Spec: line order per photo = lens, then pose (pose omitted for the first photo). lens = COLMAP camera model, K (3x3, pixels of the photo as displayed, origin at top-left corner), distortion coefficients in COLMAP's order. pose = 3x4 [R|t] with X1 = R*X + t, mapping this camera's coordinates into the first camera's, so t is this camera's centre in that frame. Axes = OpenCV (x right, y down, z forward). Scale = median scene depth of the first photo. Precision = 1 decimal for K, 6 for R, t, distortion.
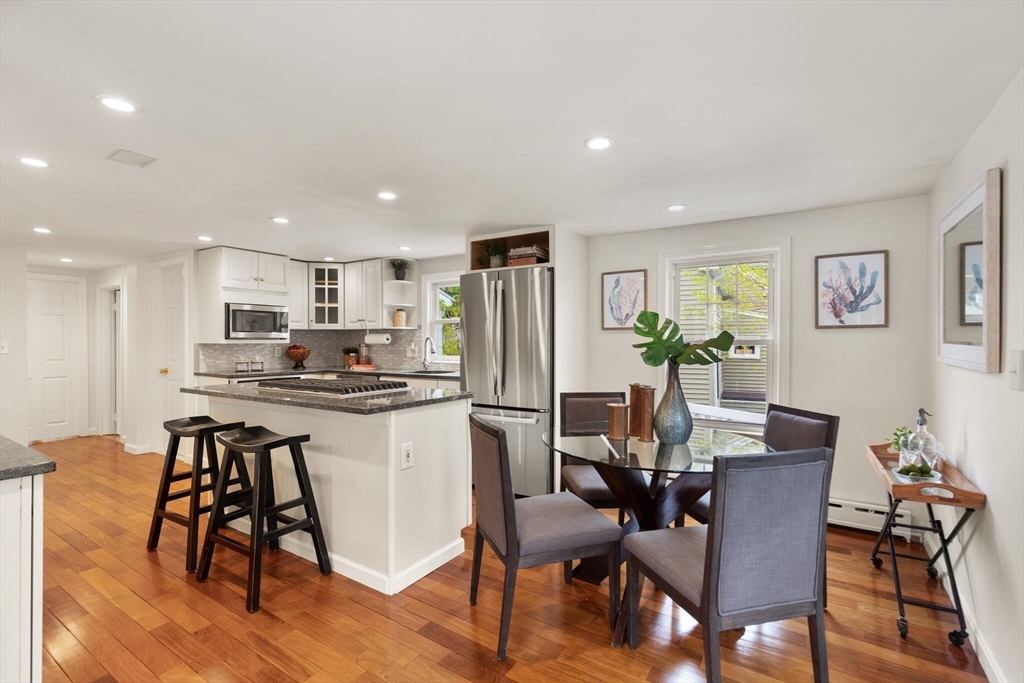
lens RADIAL K [[473.0, 0, 509.9], [0, 473.0, 344.5], [0, 0, 1]] dist [0.004446, 0.000298]
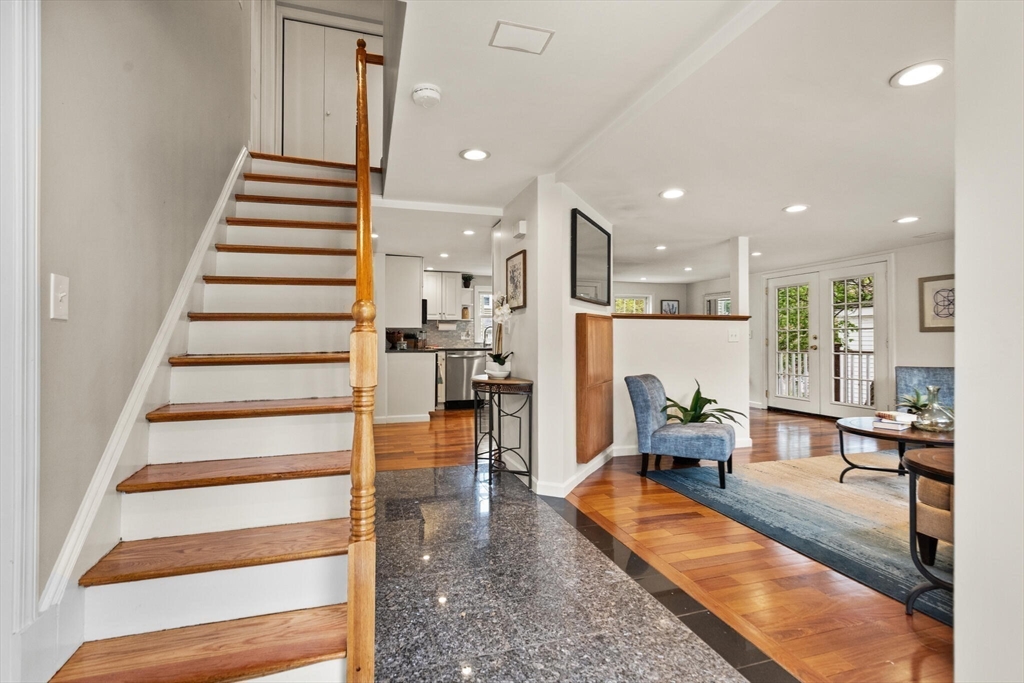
lens RADIAL K [[479.7, 0, 517.3], [0, 479.7, 334.3], [0, 0, 1]] dist [0.016220, 0.000023]
pose [[0.624478, 0.004674, 0.781029, -1.456592], [0.006331, 0.999919, -0.011045, 0.030833], [-0.781017, 0.011842, 0.624397, -0.077161]]
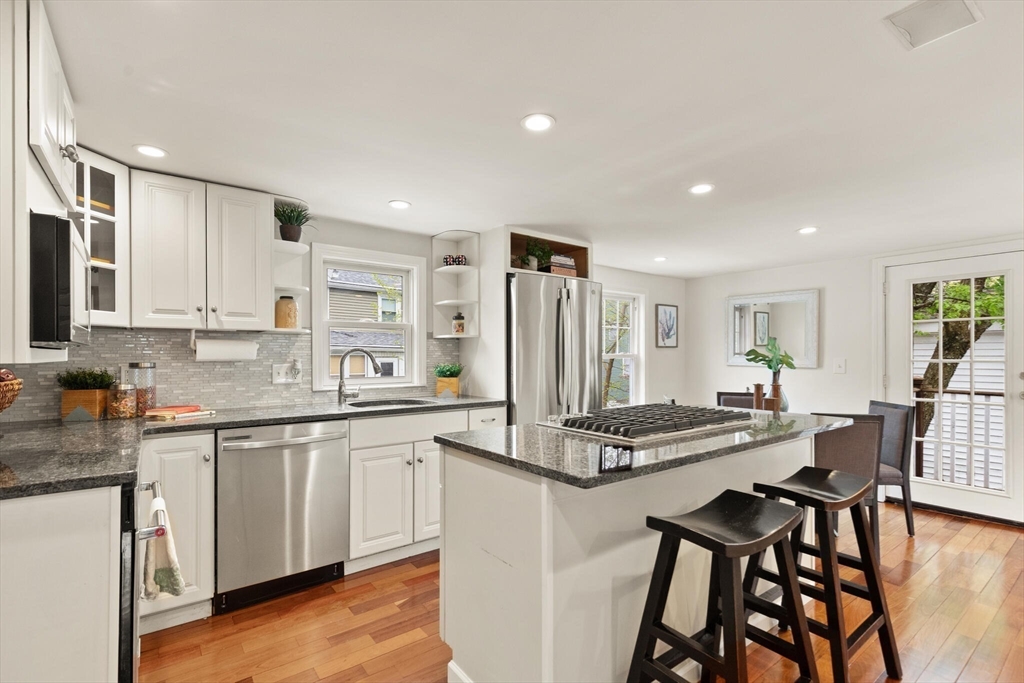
lens RADIAL K [[478.5, 0, 517.4], [0, 478.5, 361.6], [0, 0, 1]] dist [0.000535, -0.000053]
pose [[0.323526, -0.011310, 0.946152, -0.745140], [0.007427, 0.999928, 0.009413, -0.003125], [-0.946190, 0.003982, 0.323587, 0.632358]]
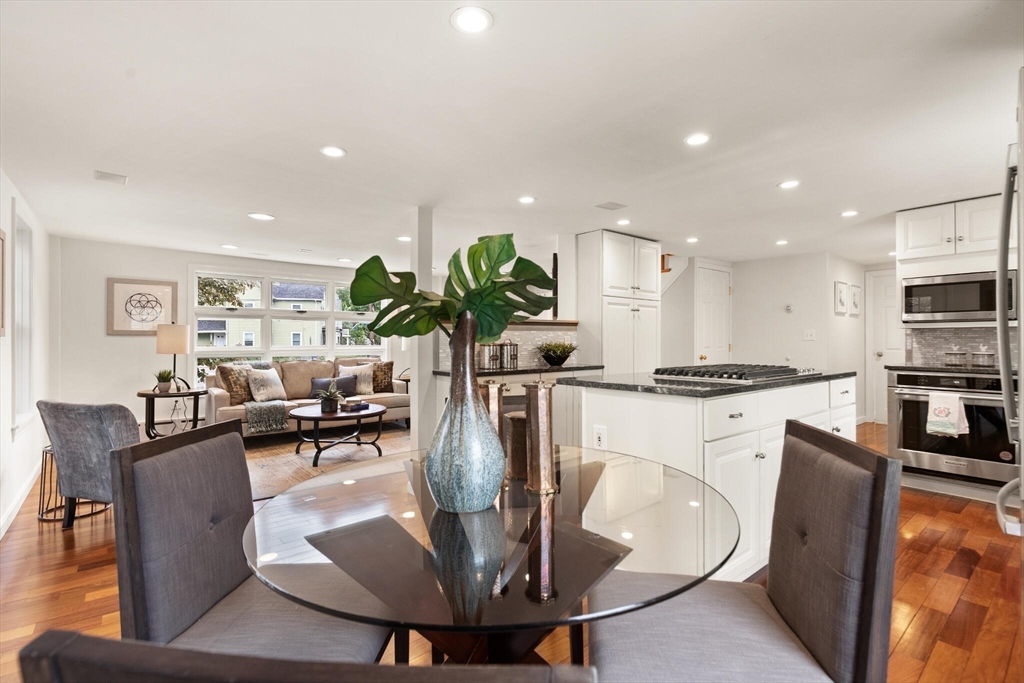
lens RADIAL K [[472.8, 0, 509.3], [0, 472.8, 338.0], [0, 0, 1]] dist [-0.000050, 0.000663]
pose [[-0.293538, -0.004861, -0.955935, 0.372833], [-0.004032, 0.999984, -0.003846, 0.019827], [0.955939, 0.002725, -0.293553, 0.568732]]
